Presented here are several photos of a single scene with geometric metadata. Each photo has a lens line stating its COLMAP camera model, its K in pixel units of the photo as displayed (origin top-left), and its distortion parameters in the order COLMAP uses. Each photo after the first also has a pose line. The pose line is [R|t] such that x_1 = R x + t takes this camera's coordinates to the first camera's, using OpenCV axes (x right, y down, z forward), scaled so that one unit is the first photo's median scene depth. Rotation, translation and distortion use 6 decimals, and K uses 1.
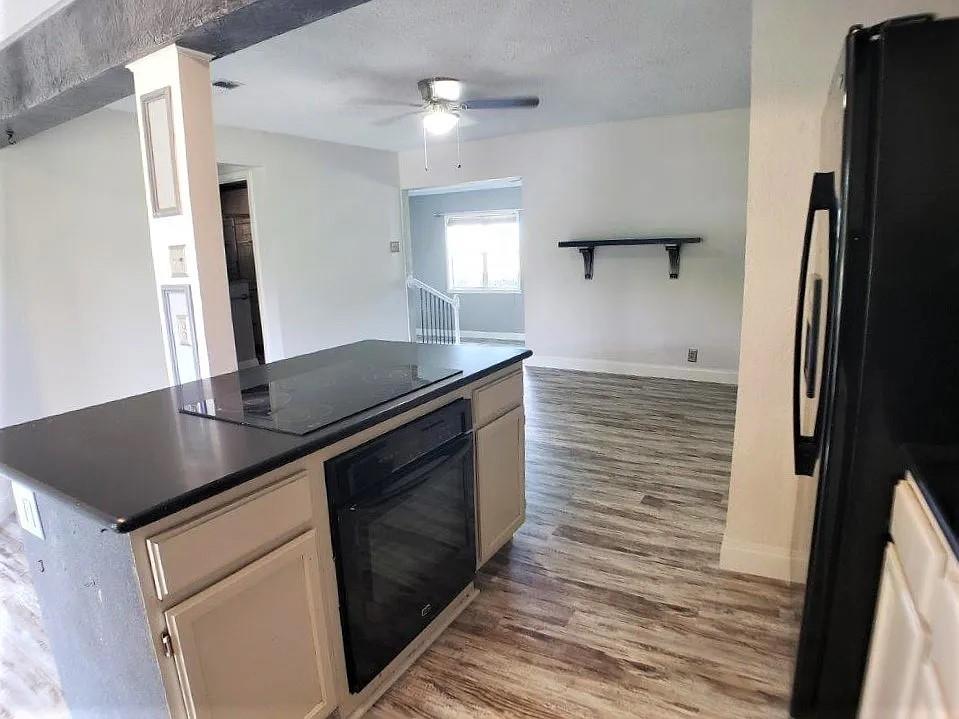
lens RADIAL K [[553.2, 0, 479.5], [0, 553.2, 359.5], [0, 0, 1]] dist [-0.004886, -0.000586]
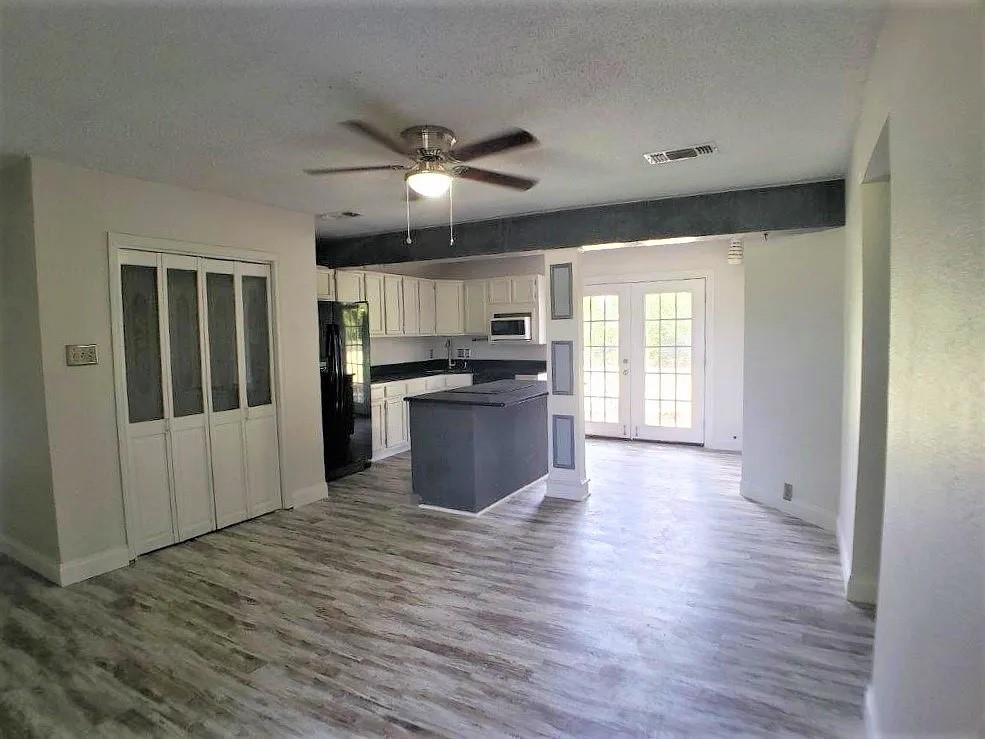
lens RADIAL K [[568.2, 0, 492.5], [0, 568.2, 369.5], [0, 0, 1]] dist [-0.004886, -0.000586]
pose [[-0.998194, 0.055001, 0.024165, -0.211962], [0.059534, 0.959537, 0.275216, -0.508610], [-0.008050, 0.276158, -0.961079, 2.328565]]
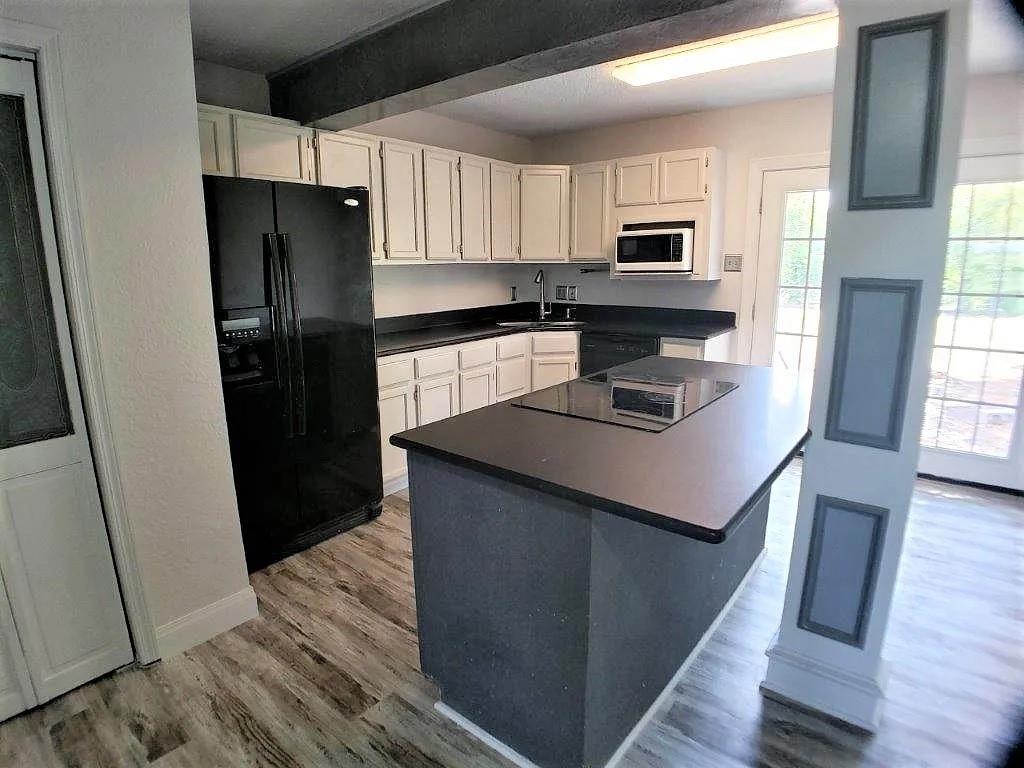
lens RADIAL K [[564.0, 0, 486.8], [0, 564.0, 384.9], [0, 0, 1]] dist [-0.053307, 0.000033]
pose [[-0.976930, 0.007238, 0.213437, -0.134252], [0.094328, 0.911276, 0.400848, -0.272641], [-0.191599, 0.411733, -0.890935, 1.288427]]
